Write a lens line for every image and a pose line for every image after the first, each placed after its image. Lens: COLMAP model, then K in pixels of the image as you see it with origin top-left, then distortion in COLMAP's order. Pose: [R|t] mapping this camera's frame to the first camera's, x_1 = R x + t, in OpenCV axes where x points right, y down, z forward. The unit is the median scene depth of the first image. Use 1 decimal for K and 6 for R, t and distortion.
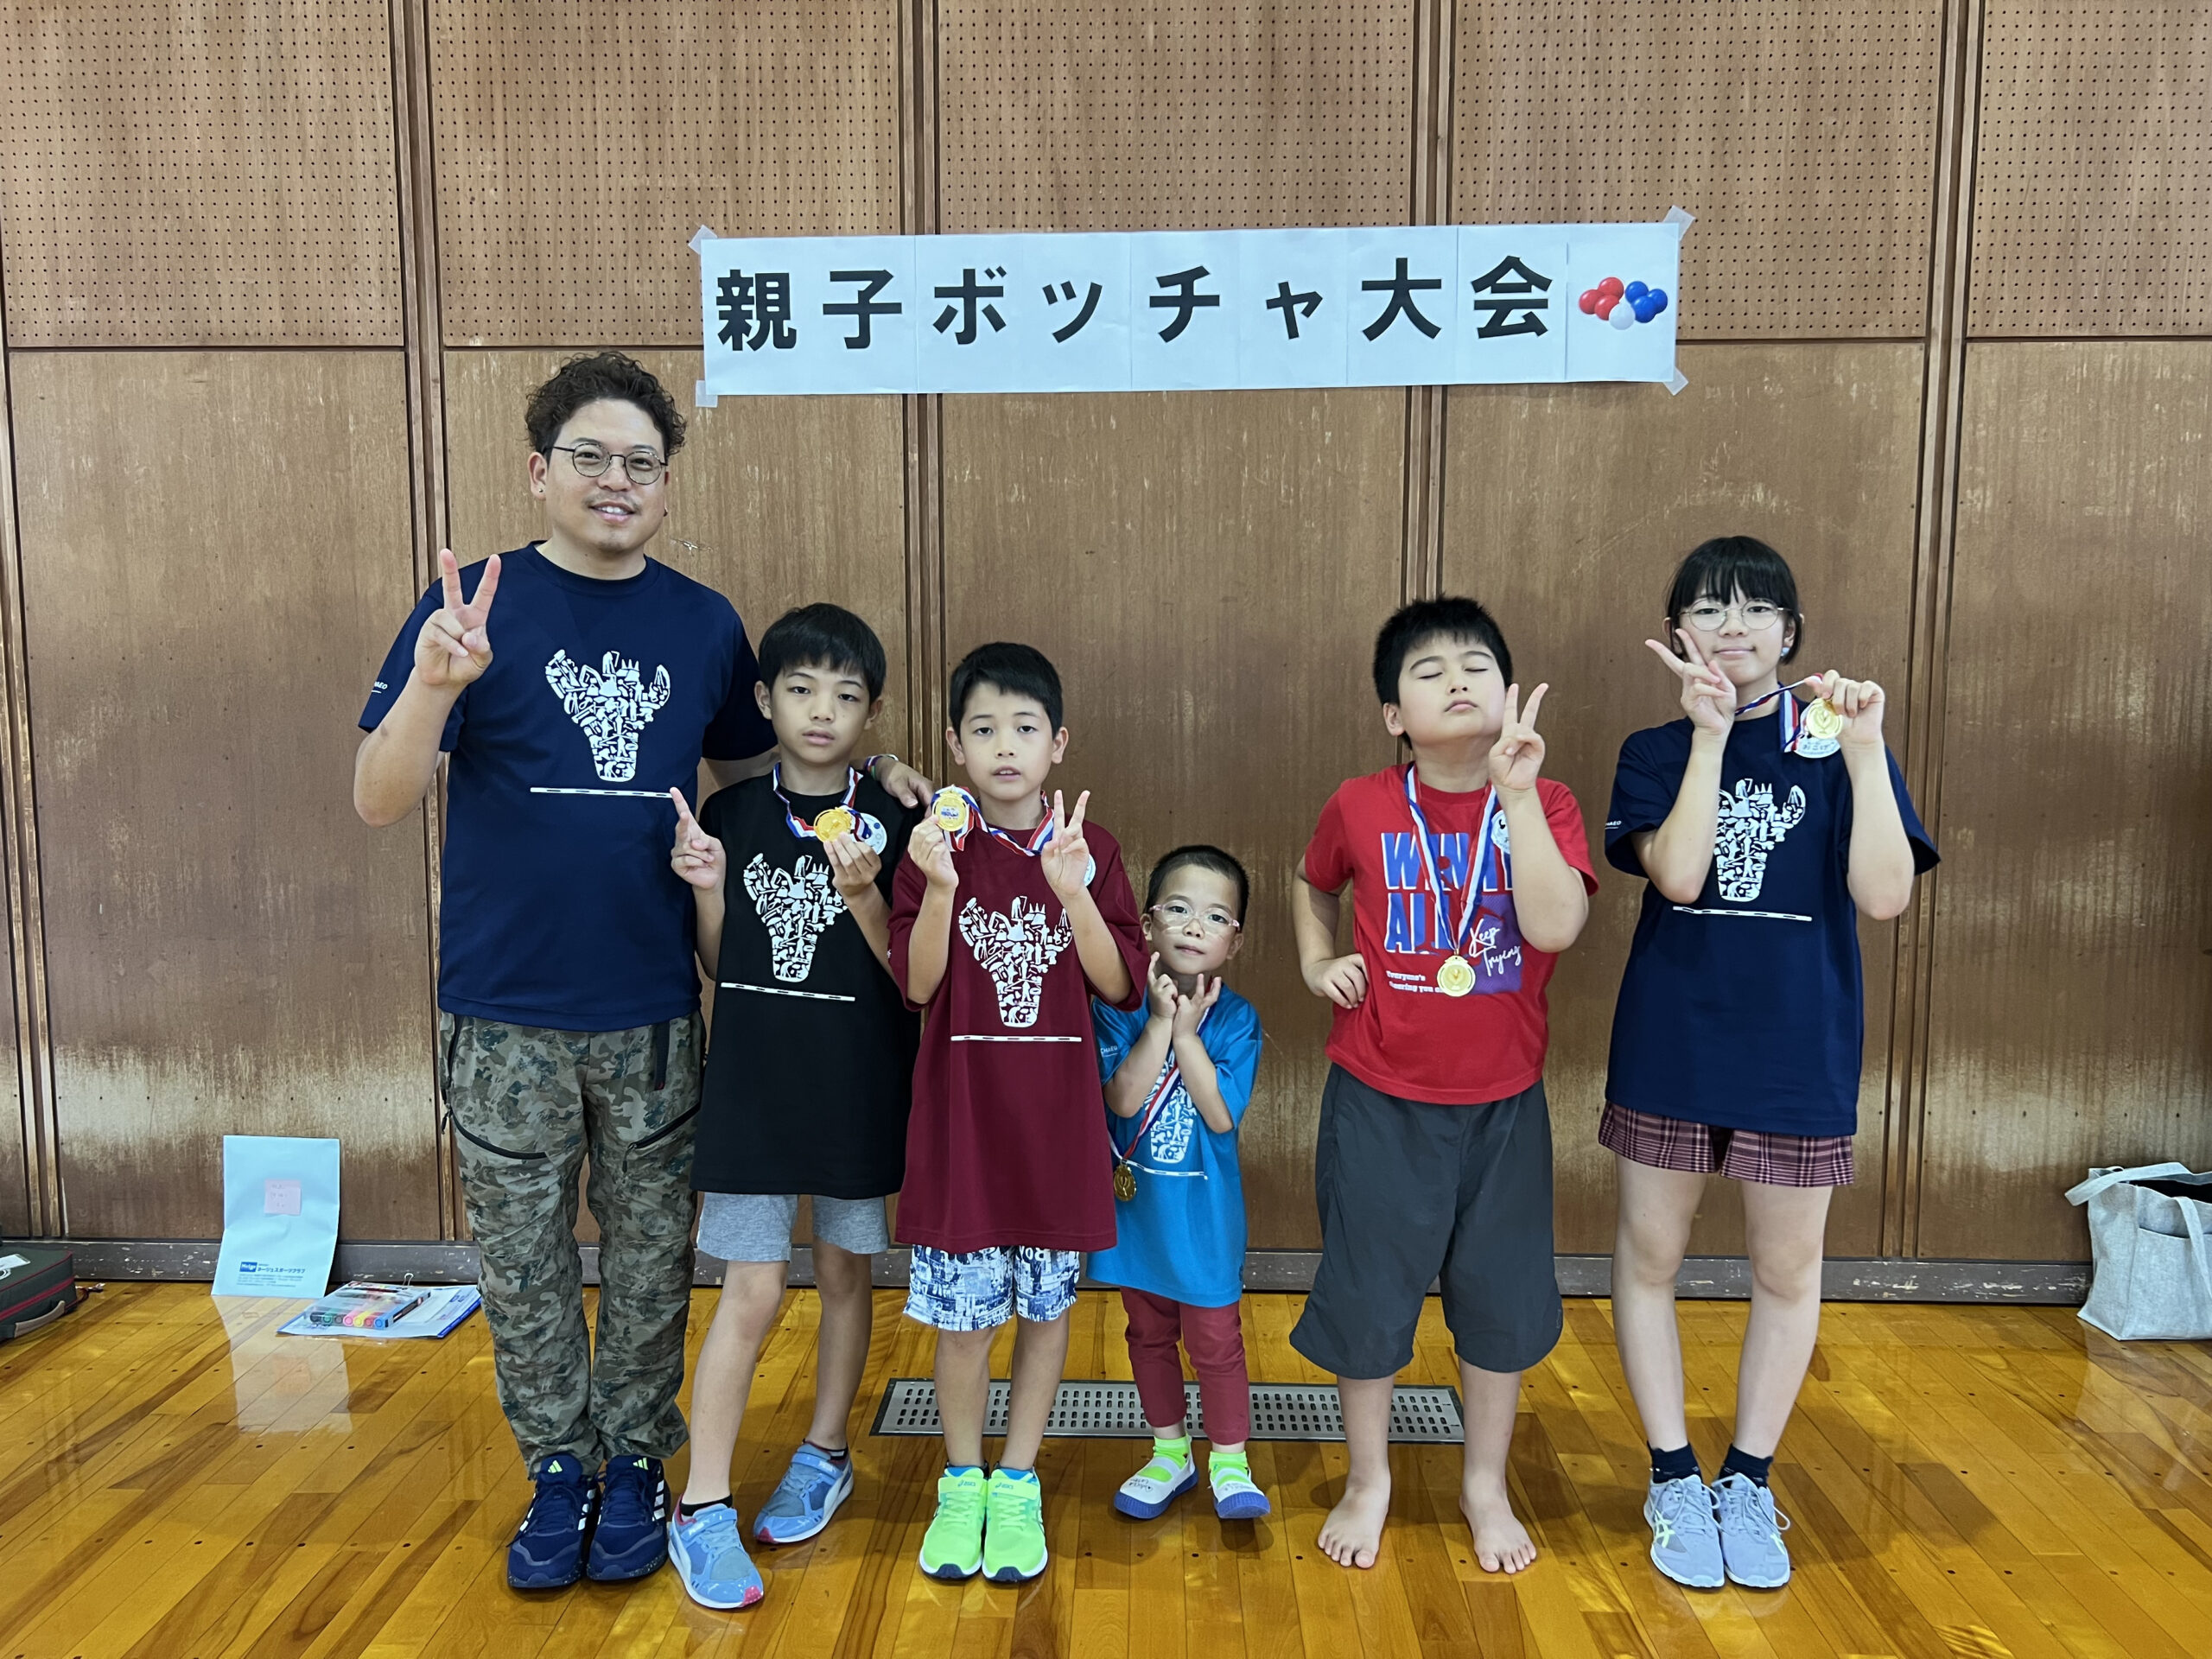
lens RADIAL K [[1663.0, 0, 1092.0], [0, 1663.0, 832.1], [0, 0, 1]] dist [0.012691, -0.018286]
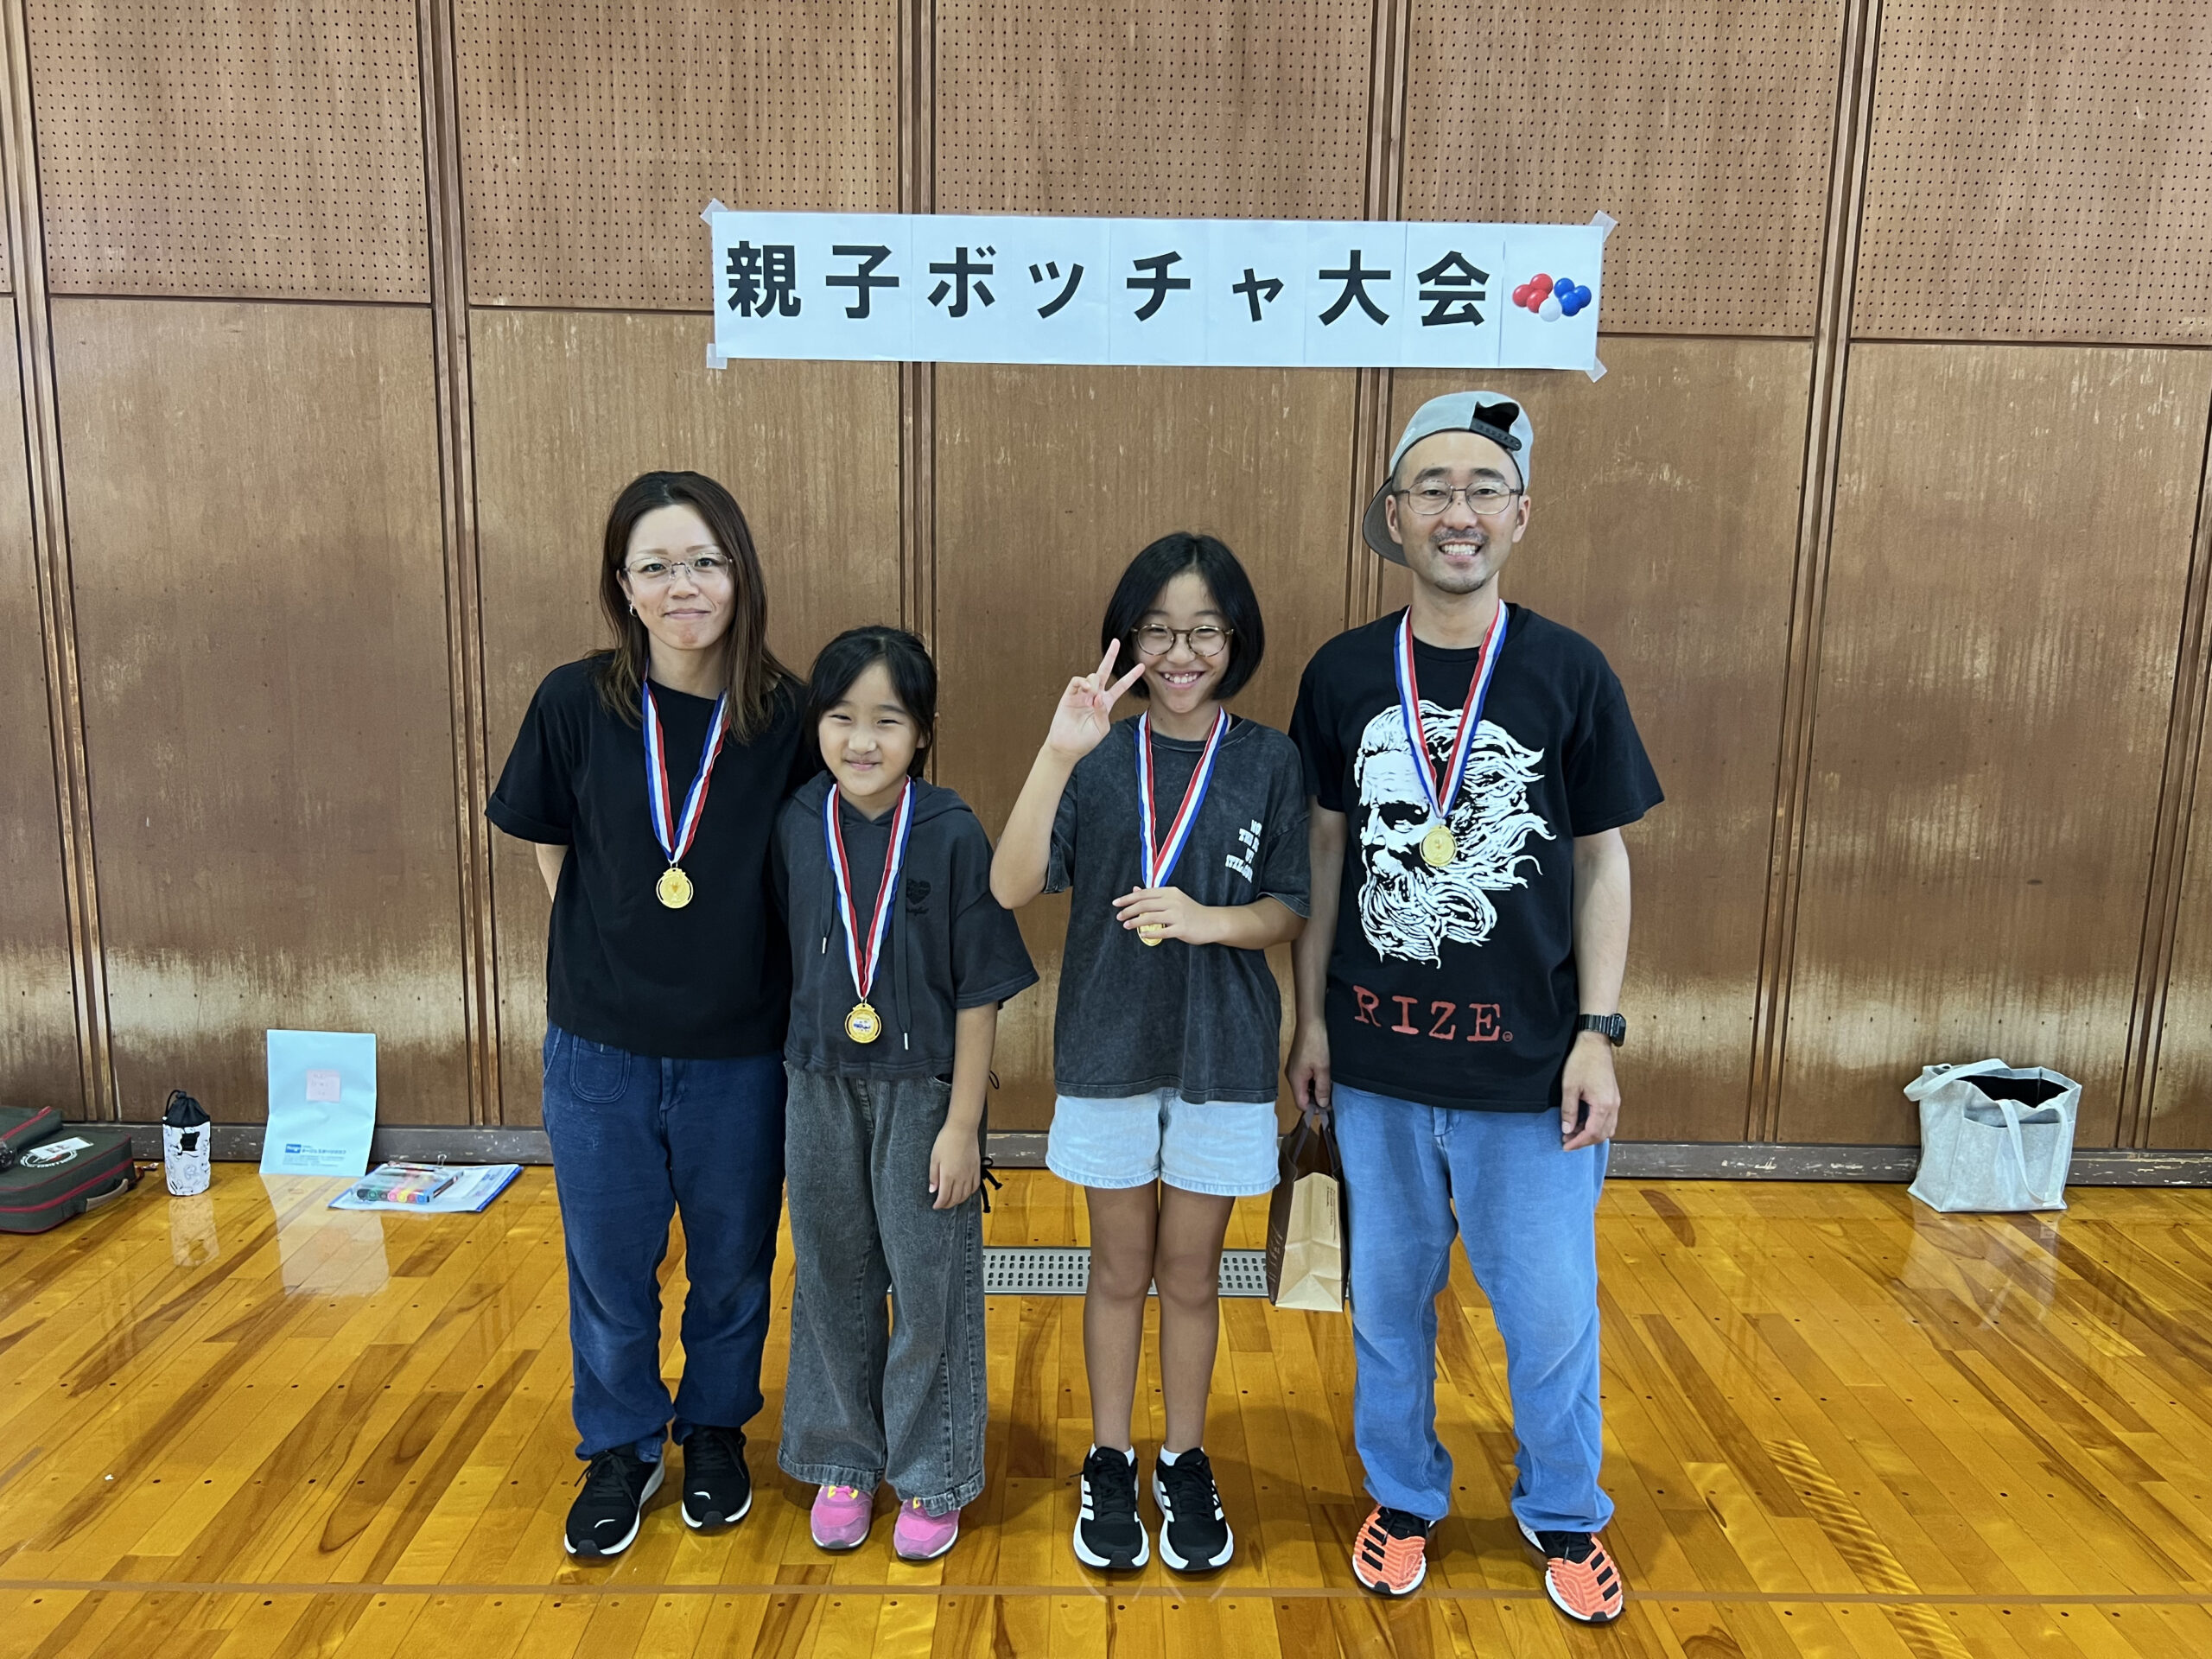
lens RADIAL K [[1663.0, 0, 1118.2], [0, 1663.0, 826.7], [0, 0, 1]] dist [0.012691, -0.018286]
pose [[0.998522, 0.011185, 0.053181, -0.025291], [-0.014749, 0.997637, 0.067103, -0.034792], [-0.052305, -0.067788, 0.996328, -0.116167]]
